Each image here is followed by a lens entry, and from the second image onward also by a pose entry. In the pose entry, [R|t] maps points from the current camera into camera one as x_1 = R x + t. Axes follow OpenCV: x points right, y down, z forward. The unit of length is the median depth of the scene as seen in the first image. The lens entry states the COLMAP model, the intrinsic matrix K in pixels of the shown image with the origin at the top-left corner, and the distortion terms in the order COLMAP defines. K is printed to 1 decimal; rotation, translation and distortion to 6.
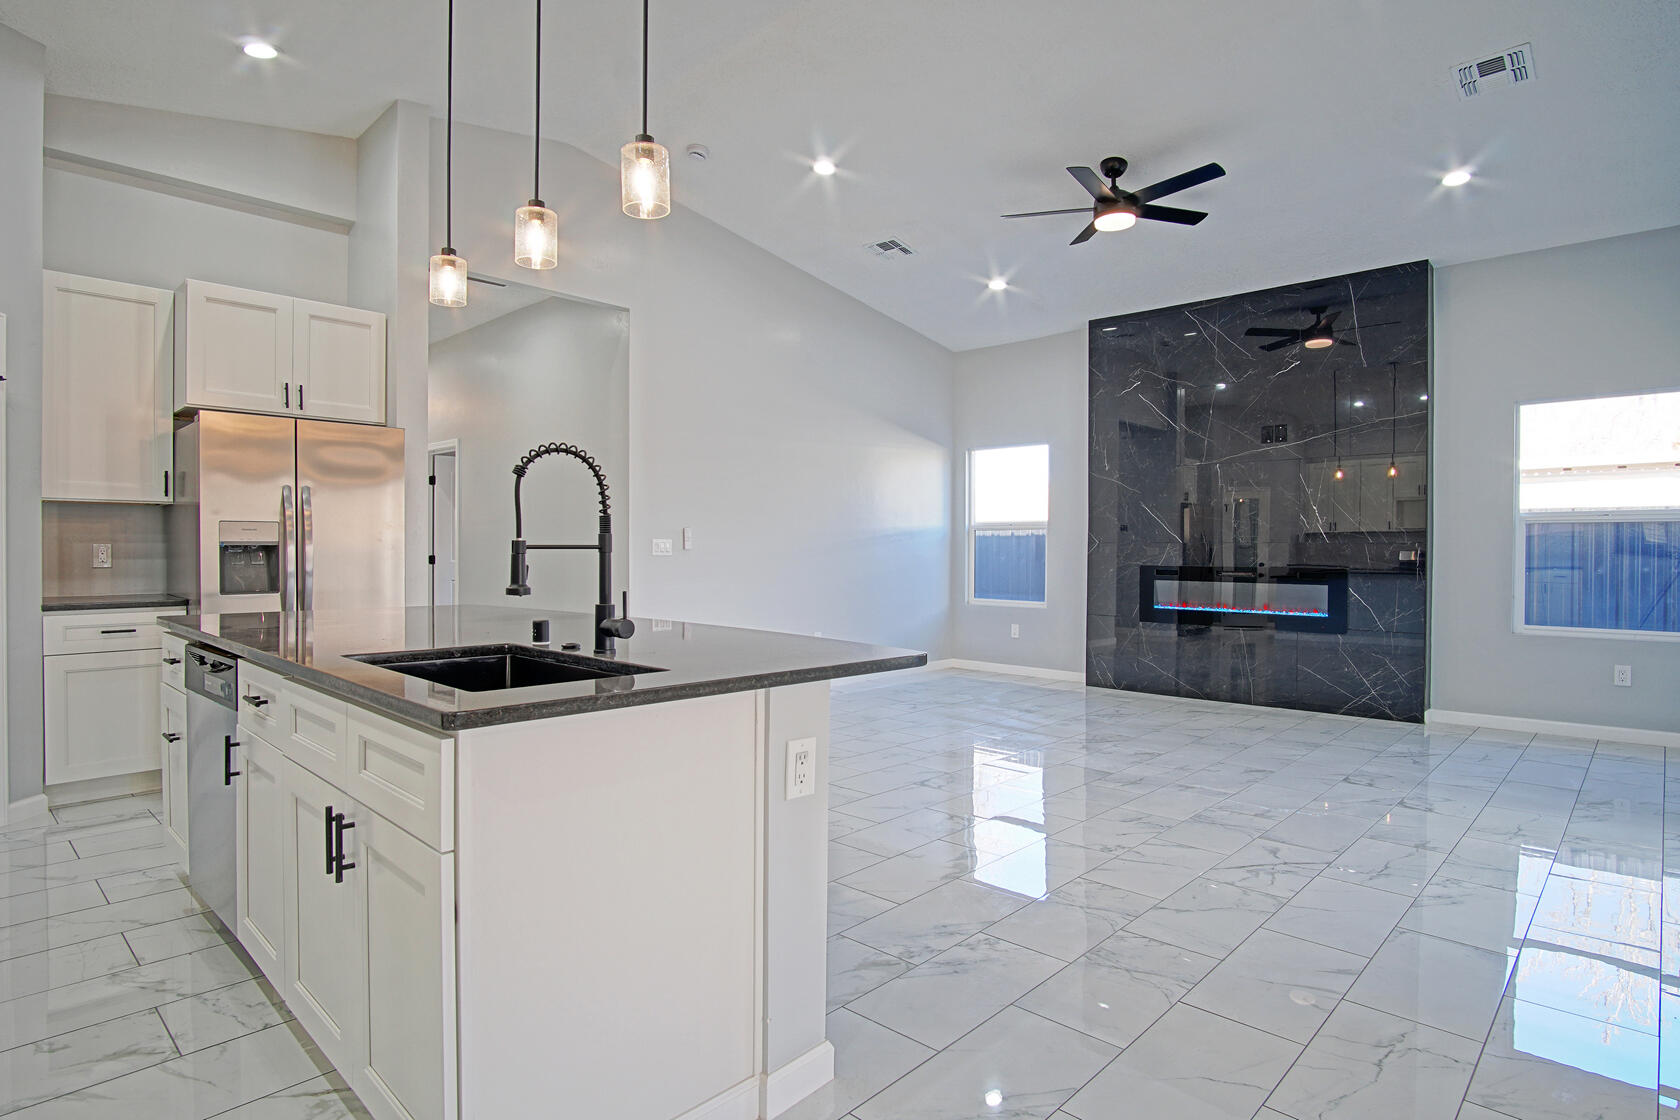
lens RADIAL K [[895.4, 0, 836.3], [0, 895.4, 561.0], [0, 0, 1]] dist [-0.032029, 0.008448]
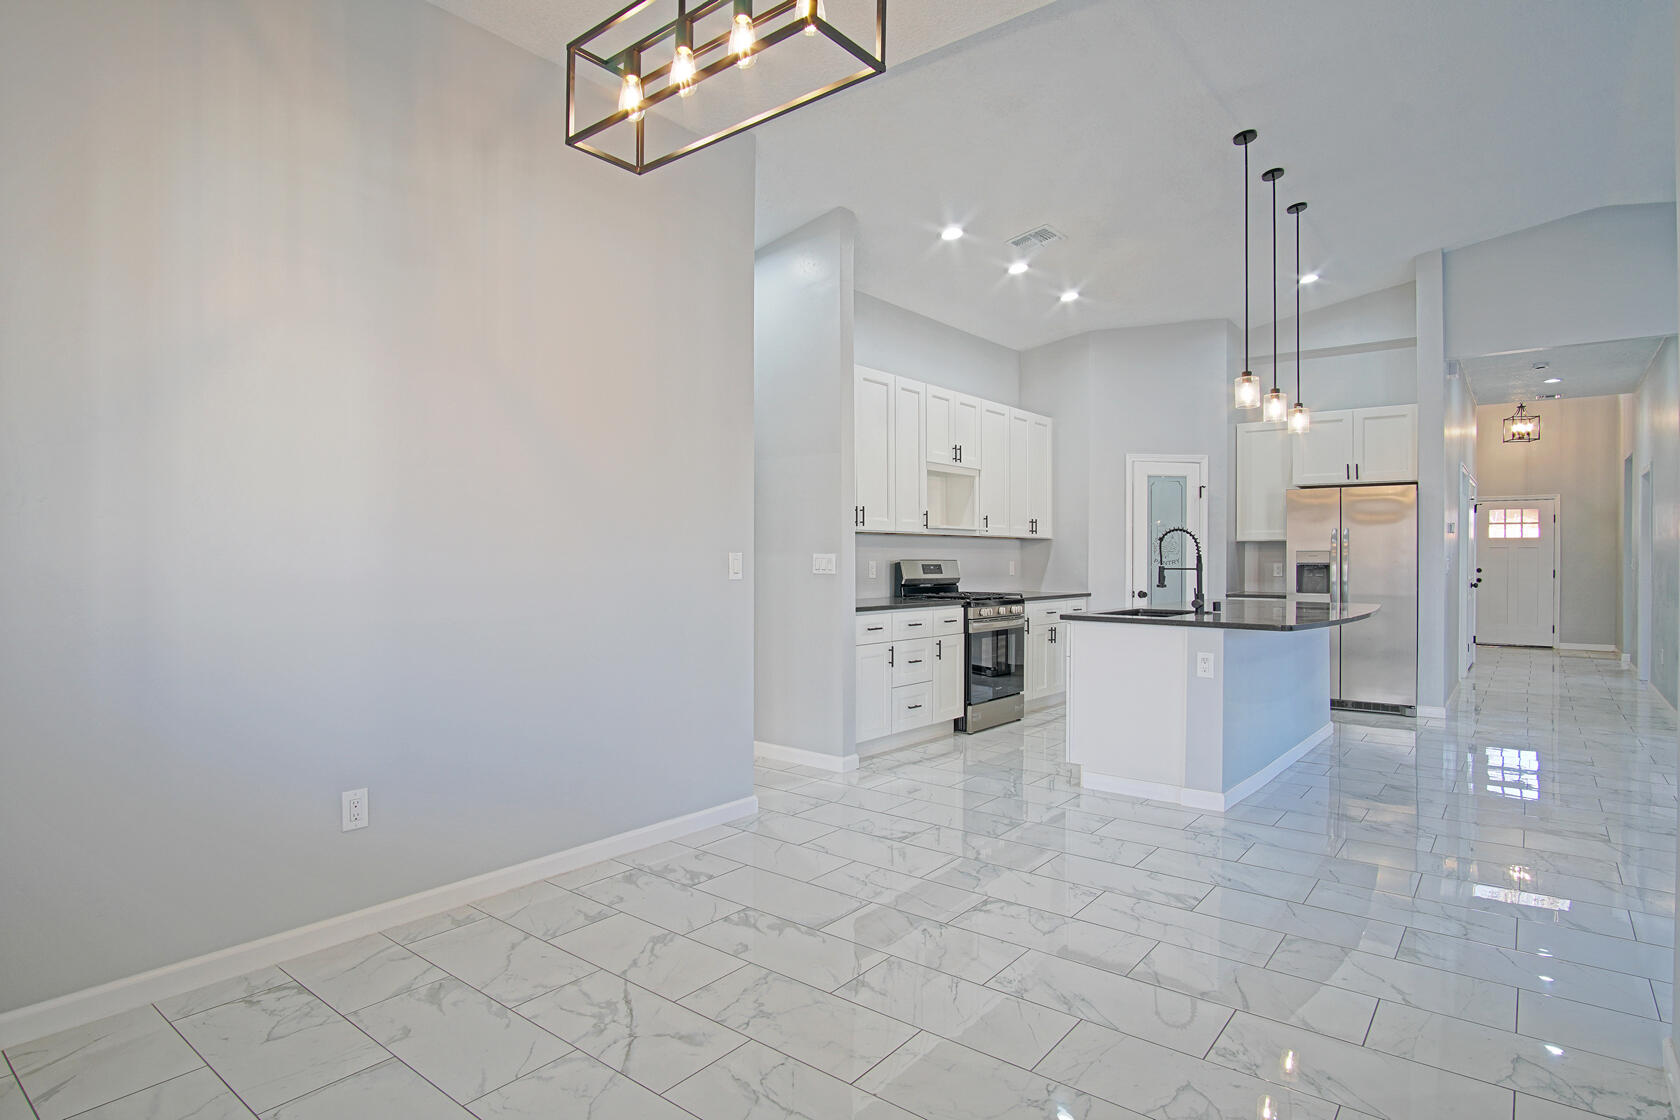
lens RADIAL K [[895.4, 0, 832.0], [0, 895.4, 554.6], [0, 0, 1]] dist [-0.032029, 0.008448]
pose [[0.085747, -0.006143, -0.996298, 0.775412], [-0.015827, 0.999846, -0.007527, -0.007841], [0.996191, 0.016413, 0.085637, -0.060898]]
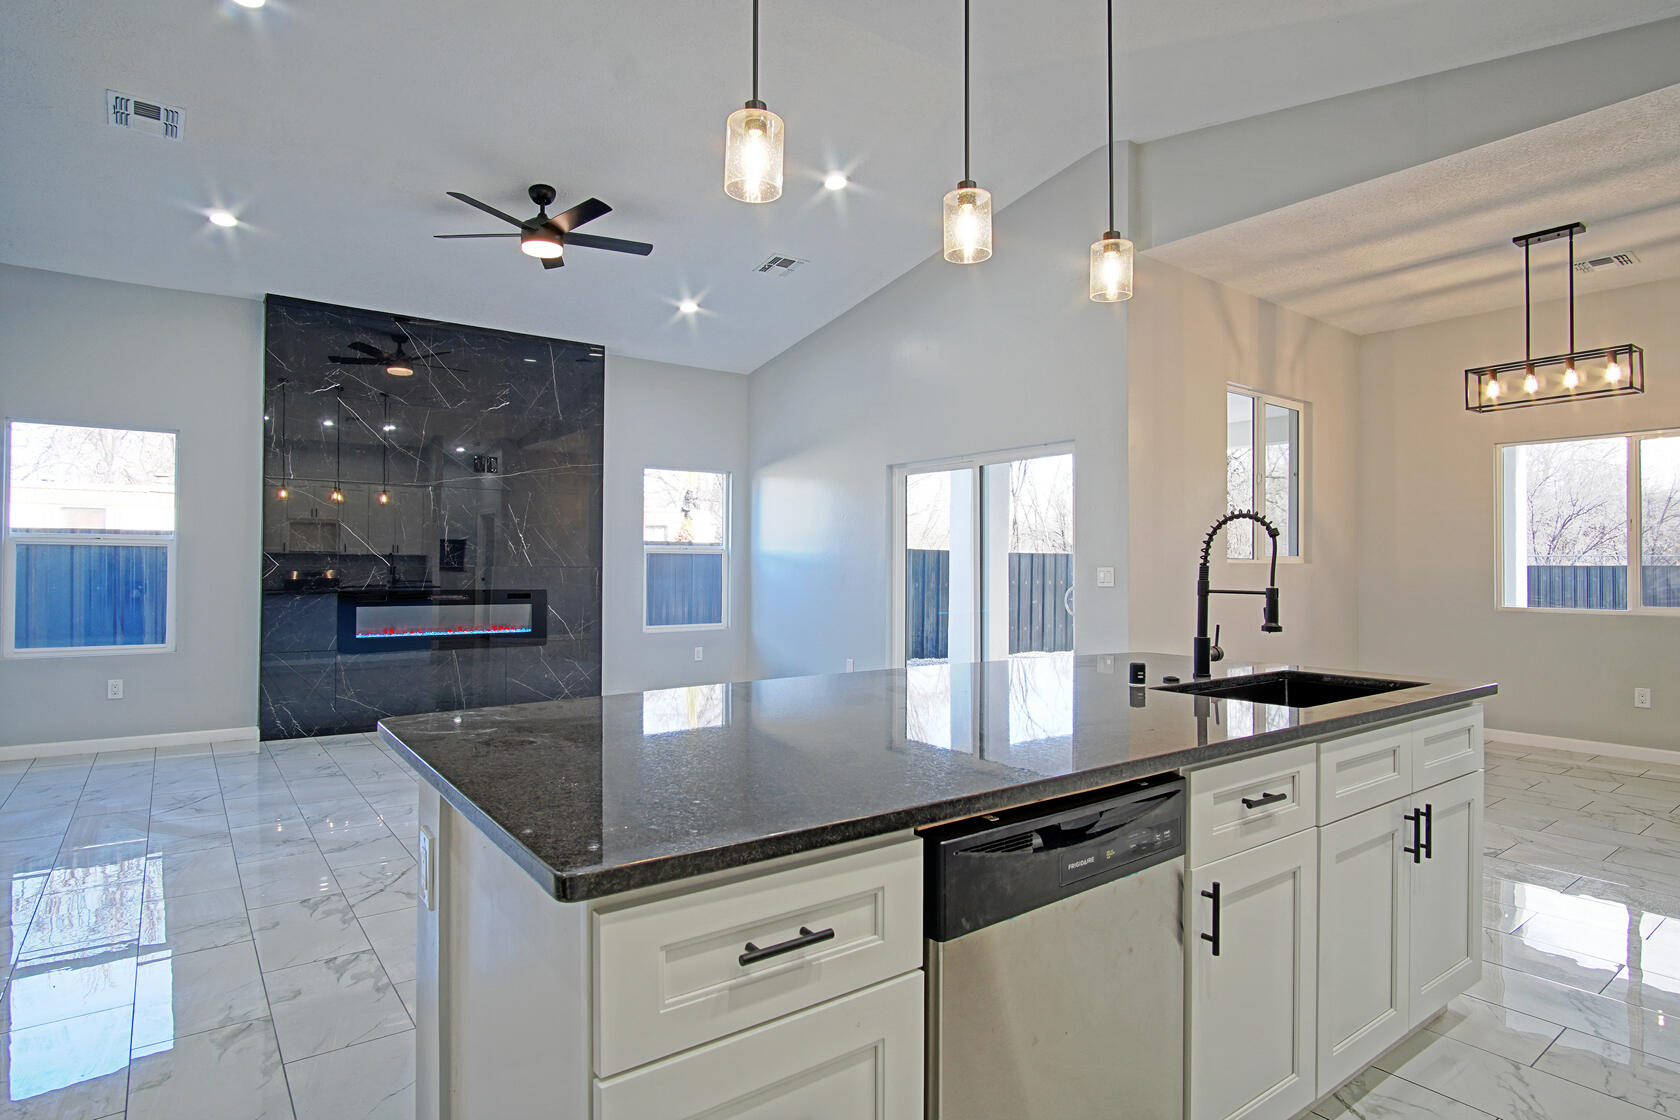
lens RADIAL K [[895.4, 0, 835.8], [0, 895.4, 562.4], [0, 0, 1]] dist [-0.032029, 0.008448]
pose [[0.165309, 0.002059, 0.986240, -0.617396], [0.009106, 0.999952, -0.003614, -0.021933], [-0.986200, 0.009578, 0.165282, 0.510571]]
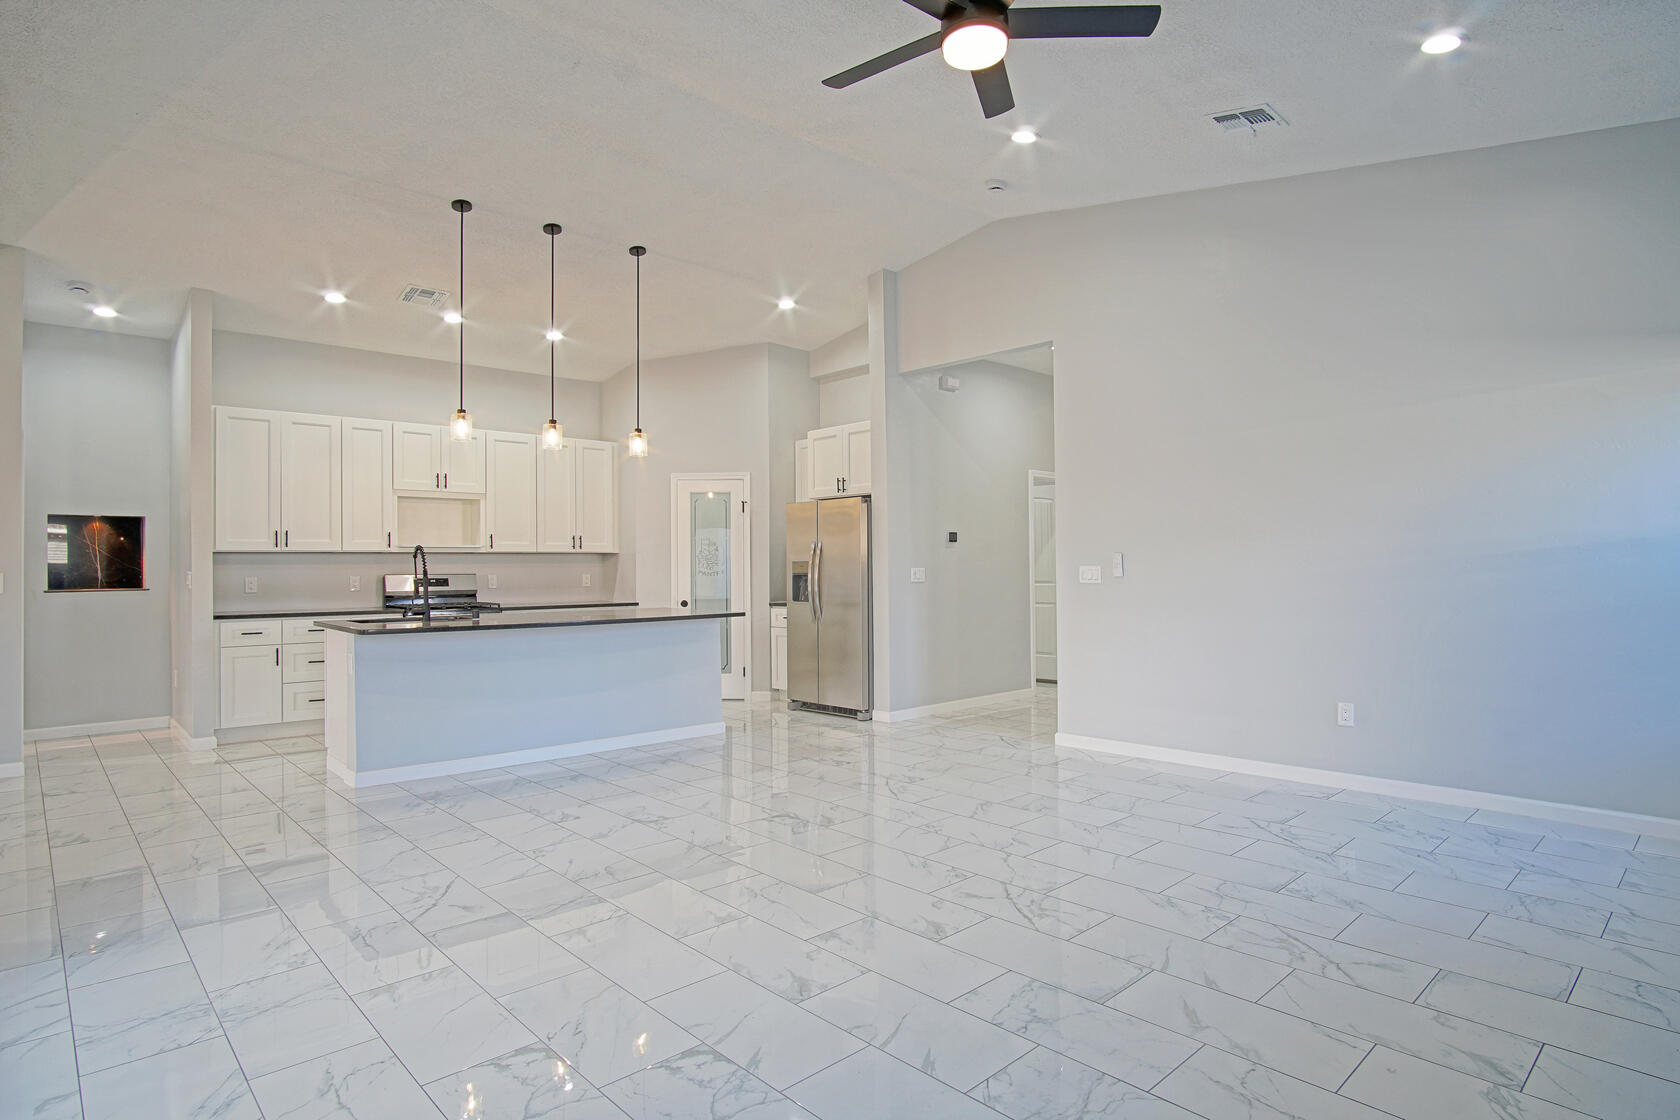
lens RADIAL K [[895.4, 0, 832.9], [0, 895.4, 558.1], [0, 0, 1]] dist [-0.032029, 0.008448]
pose [[-0.062386, -0.012926, -0.997968, 0.922174], [-0.005145, 0.999907, -0.012630, -0.023342], [0.998039, 0.004346, -0.062446, 0.940775]]
